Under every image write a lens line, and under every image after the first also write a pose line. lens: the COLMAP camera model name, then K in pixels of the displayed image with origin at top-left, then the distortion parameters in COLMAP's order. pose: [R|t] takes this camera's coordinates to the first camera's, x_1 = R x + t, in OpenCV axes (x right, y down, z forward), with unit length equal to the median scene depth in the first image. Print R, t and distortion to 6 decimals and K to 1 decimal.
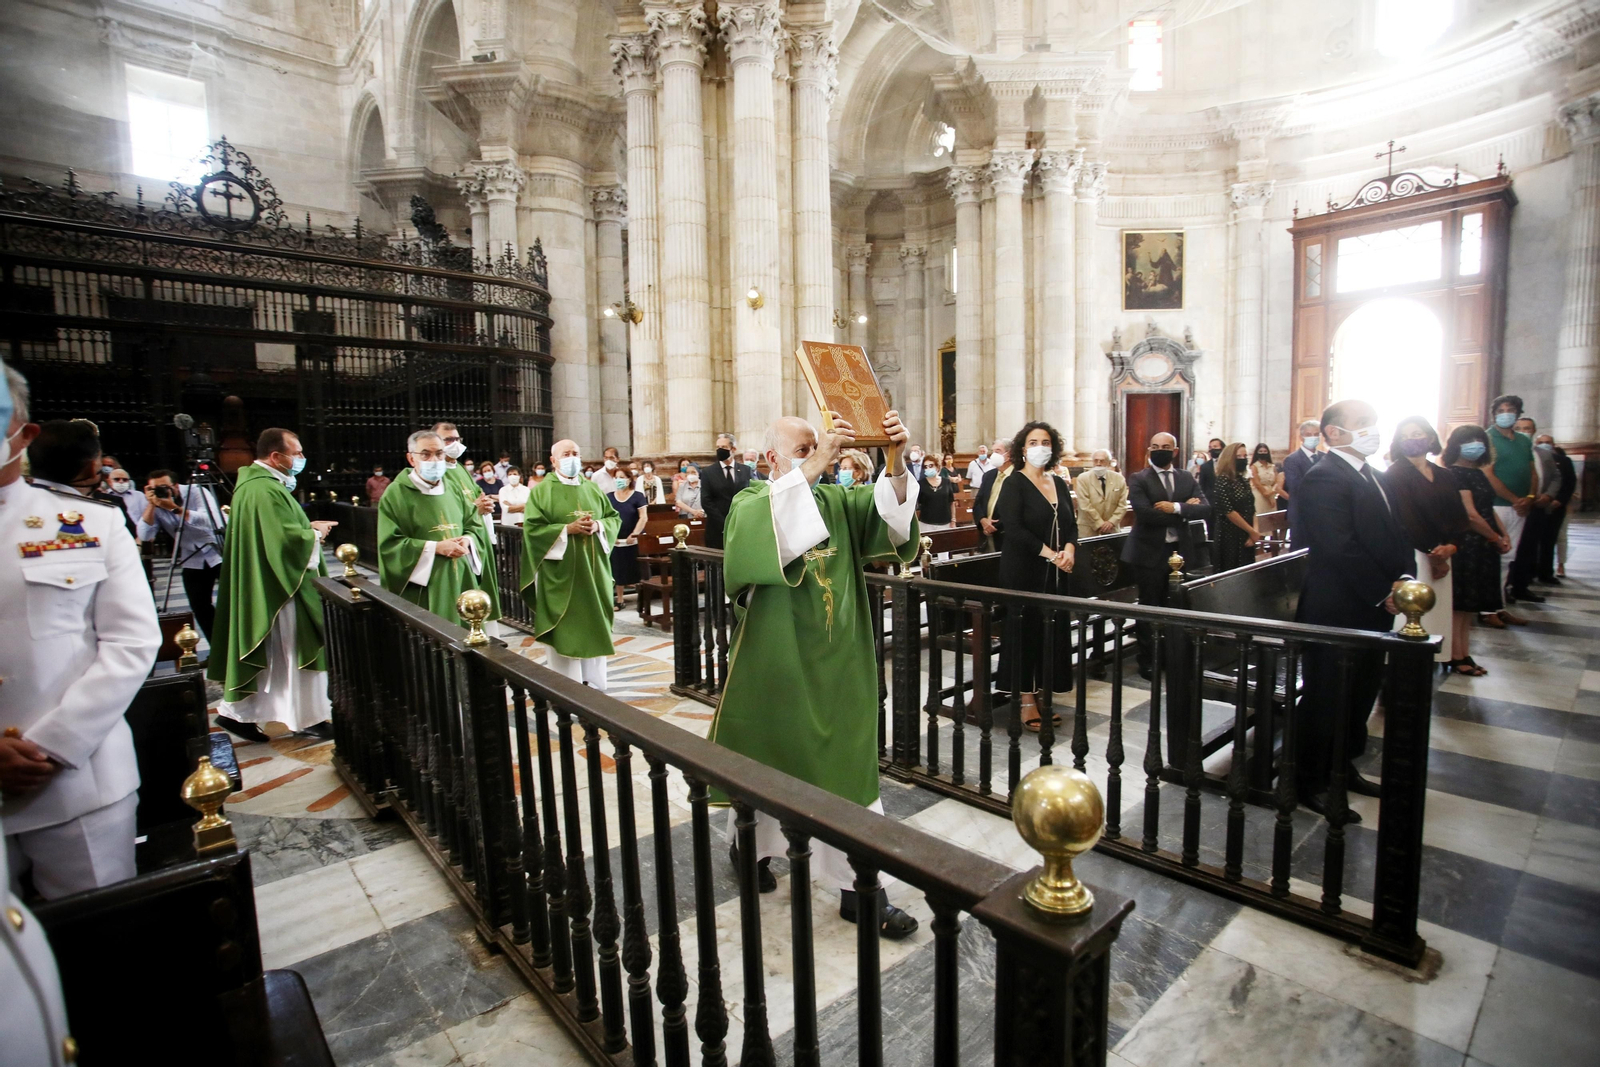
lens RADIAL K [[772.1, 0, 800.9], [0, 772.1, 537.2], [0, 0, 1]] dist [-0.071682, 0.027907]
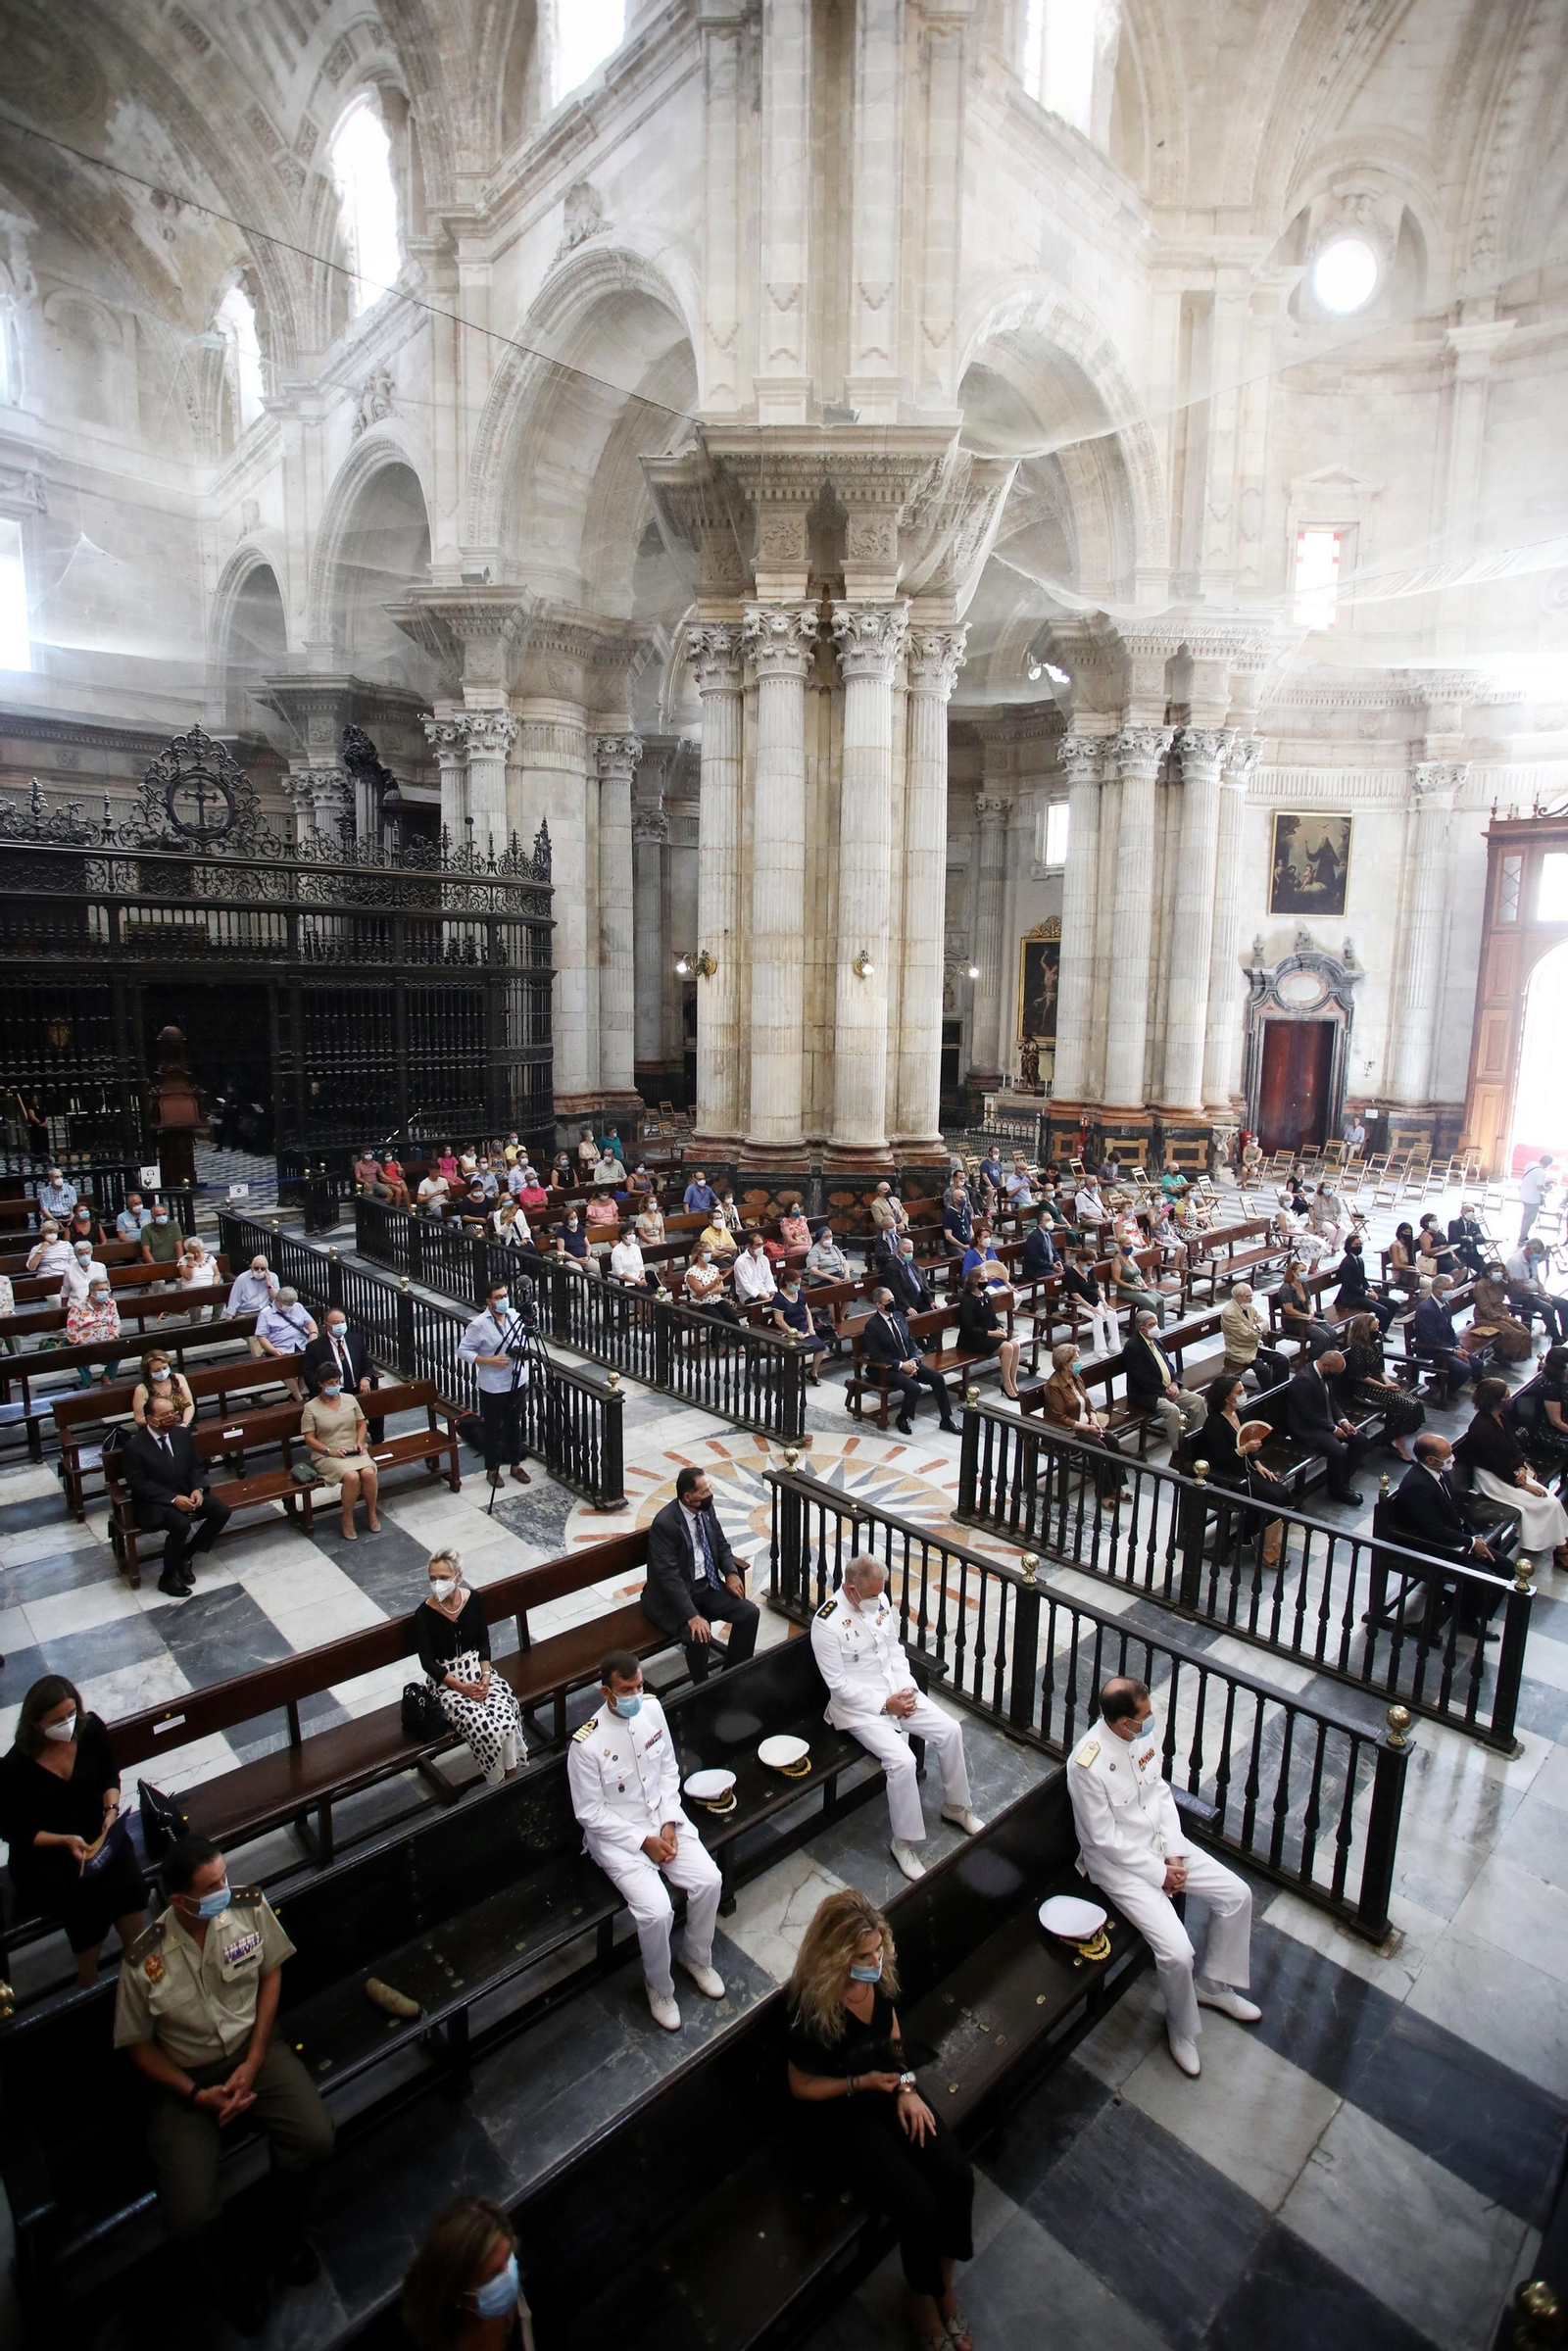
lens RADIAL K [[1134.5, 0, 786.0], [0, 1134.5, 1173.3], [0, 0, 1]] dist [-0.071682, 0.027907]
pose [[0.998994, 0.027576, 0.035374, -0.127196], [-0.029812, 0.997484, 0.064323, -0.111545], [-0.033511, -0.065313, 0.997302, -0.178151]]
